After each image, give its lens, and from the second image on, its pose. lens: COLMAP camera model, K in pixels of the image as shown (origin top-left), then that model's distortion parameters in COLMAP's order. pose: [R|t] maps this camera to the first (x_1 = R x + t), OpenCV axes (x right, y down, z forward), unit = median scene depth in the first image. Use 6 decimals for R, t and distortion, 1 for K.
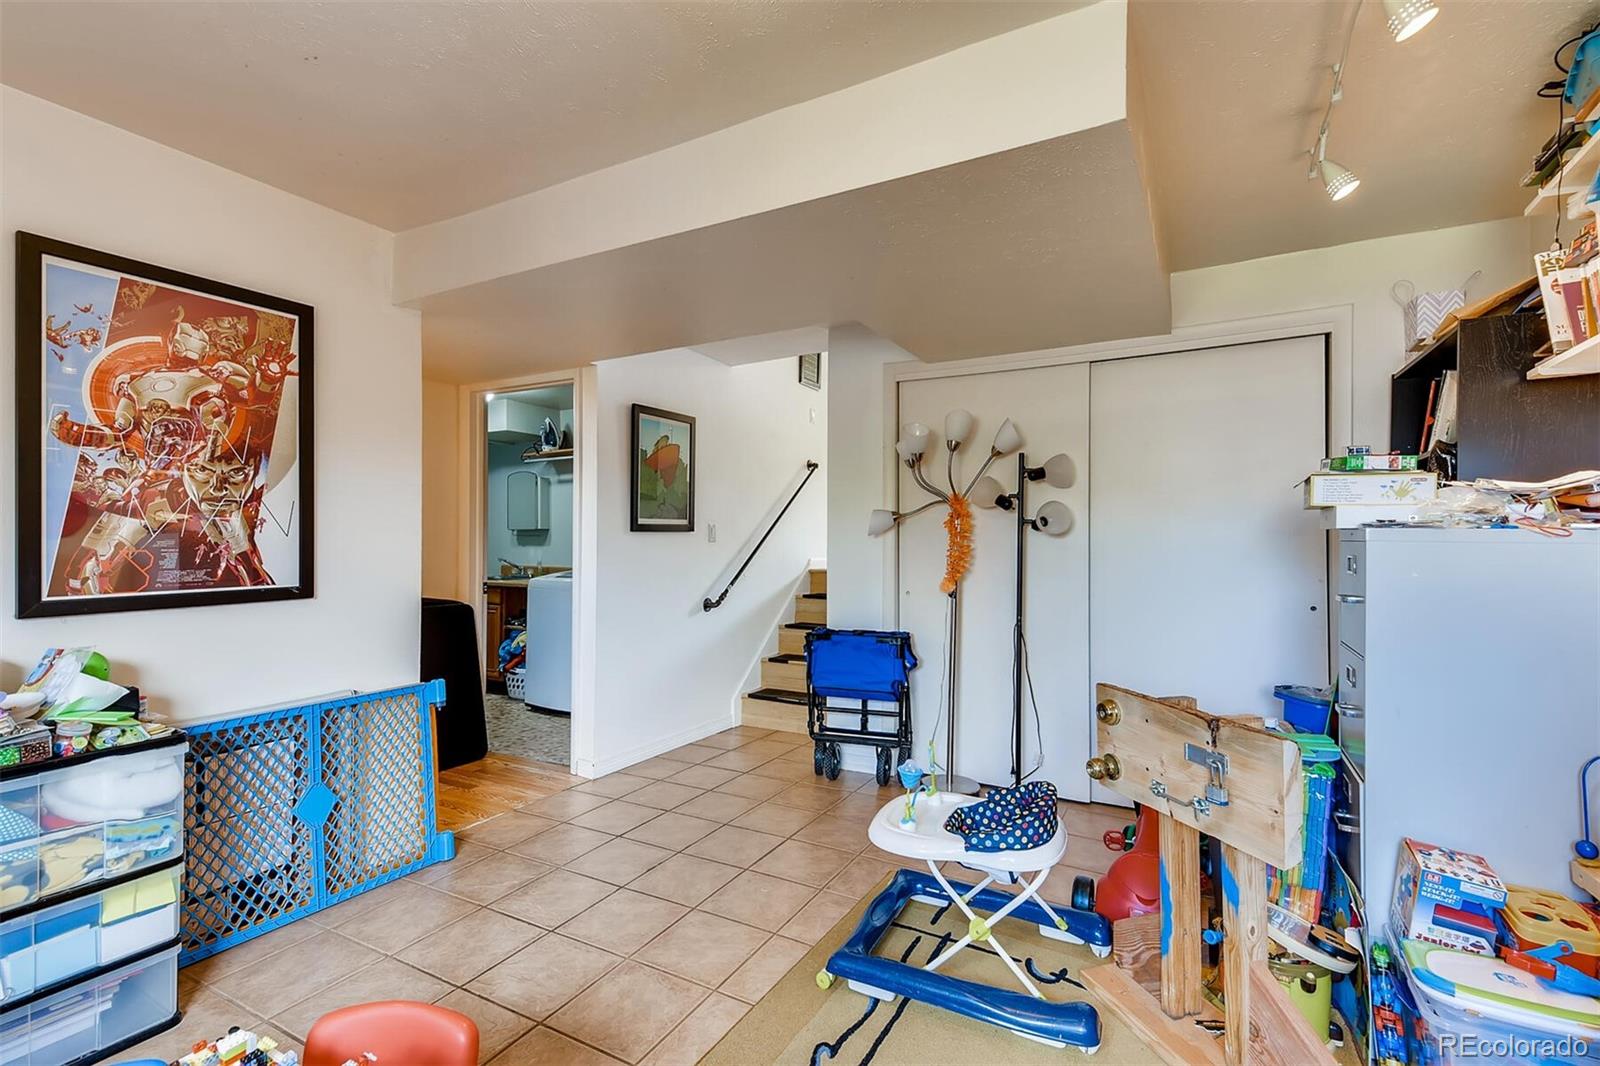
lens RADIAL K [[722.6, 0, 796.9], [0, 722.6, 531.2], [0, 0, 1]] dist [0.030587, -0.002632]
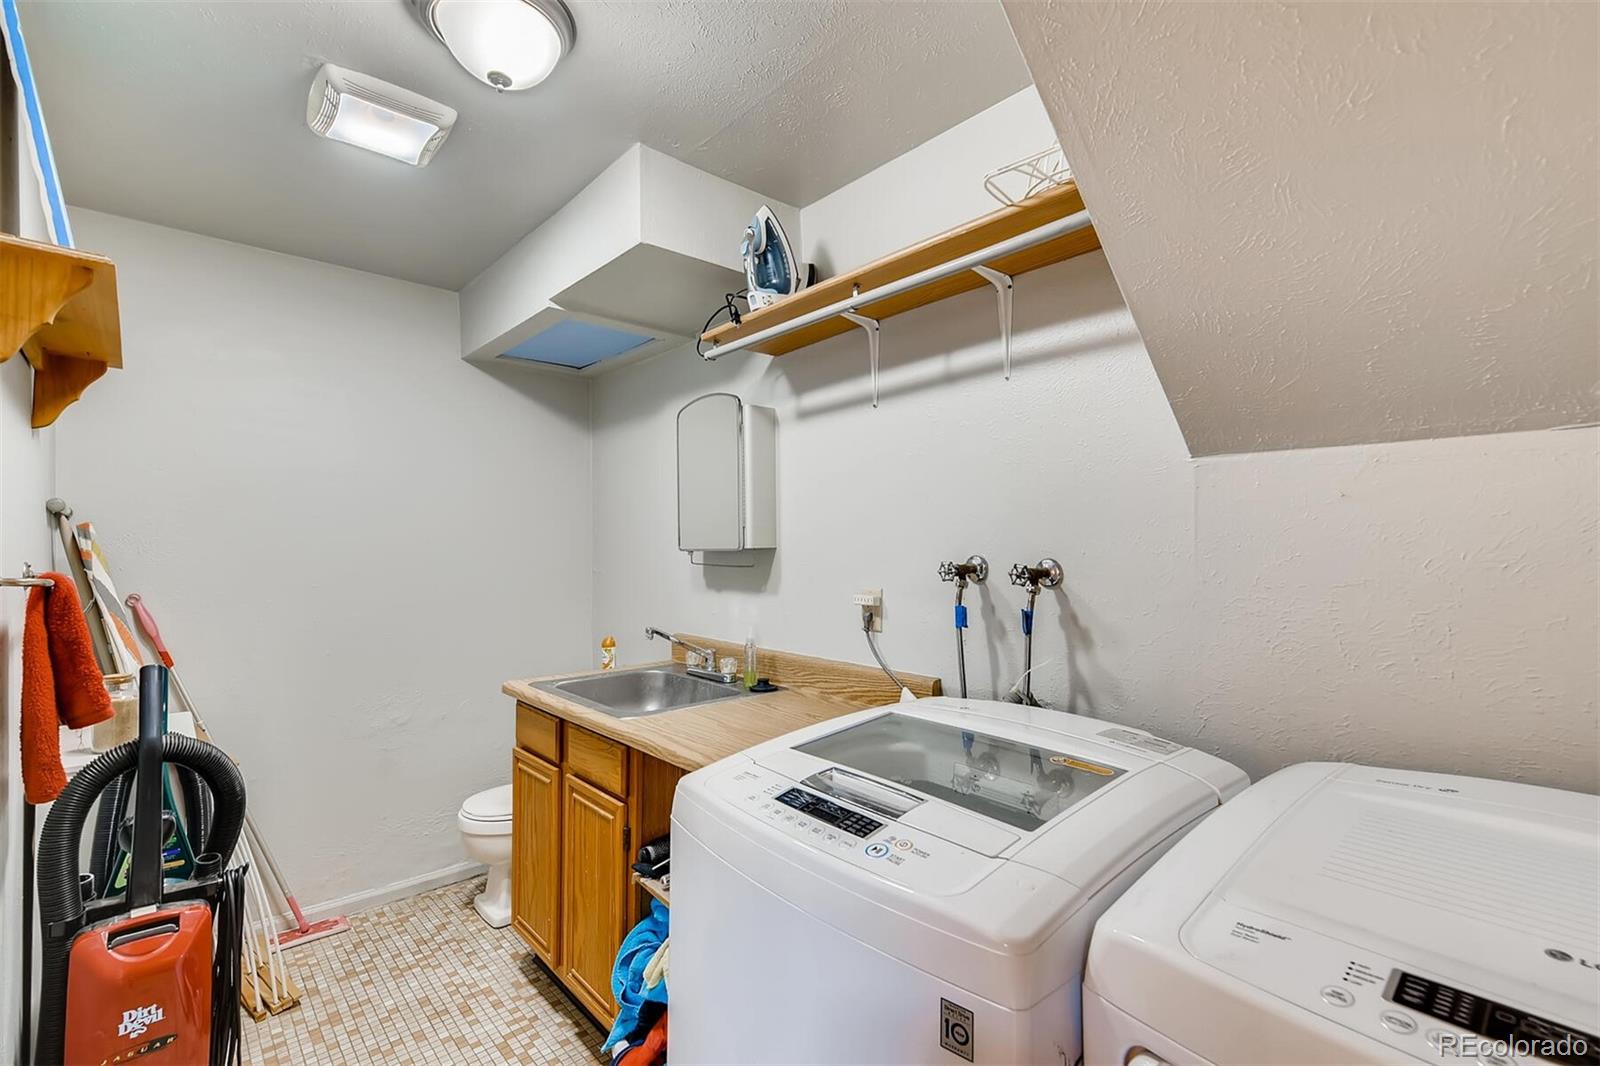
lens RADIAL K [[722.6, 0, 803.0], [0, 722.6, 540.9], [0, 0, 1]] dist [0.030587, -0.002632]
pose [[0.941879, -0.007971, -0.335857, -0.208524], [0.003501, 0.999897, -0.013914, -0.001699], [0.335933, 0.011929, 0.941810, 0.668961]]
